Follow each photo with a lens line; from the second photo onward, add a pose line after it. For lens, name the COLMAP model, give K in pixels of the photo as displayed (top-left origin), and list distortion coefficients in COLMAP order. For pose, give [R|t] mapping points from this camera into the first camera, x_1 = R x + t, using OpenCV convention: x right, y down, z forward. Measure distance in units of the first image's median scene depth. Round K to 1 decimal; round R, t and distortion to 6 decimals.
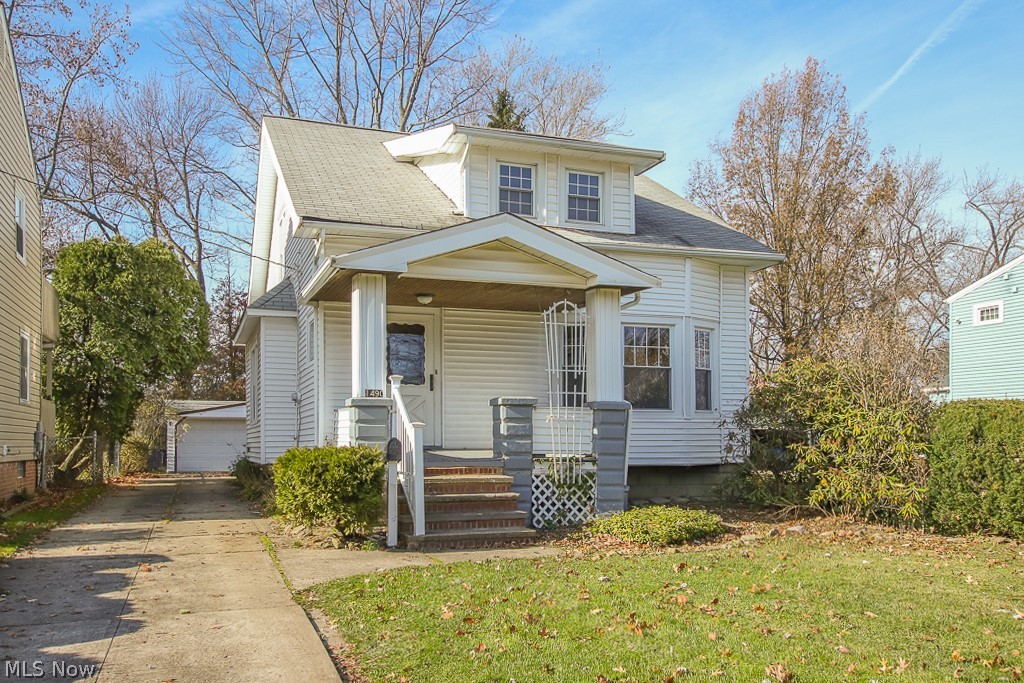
lens RADIAL K [[896.6, 0, 515.6], [0, 896.6, 346.5], [0, 0, 1]] dist [0.068260, 0.006908]
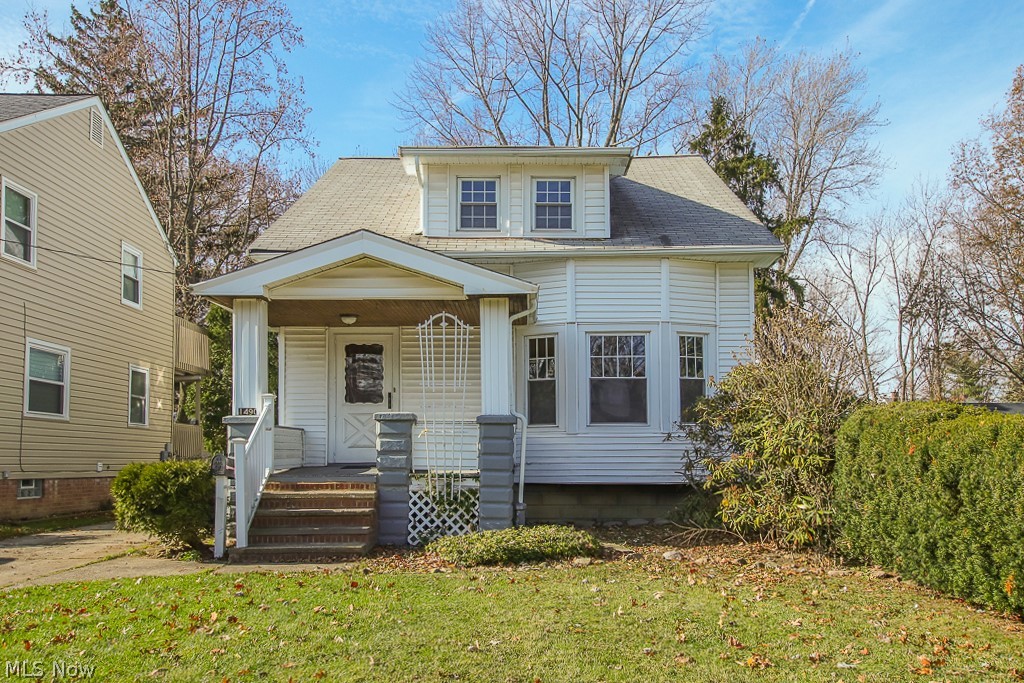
lens RADIAL K [[896.6, 0, 513.3], [0, 896.6, 343.1], [0, 0, 1]] dist [0.068260, 0.006908]
pose [[0.936398, -0.047788, -0.347672, 0.469440], [0.037713, 0.998651, -0.035693, 0.019788], [0.348909, 0.020311, 0.936937, 0.108464]]
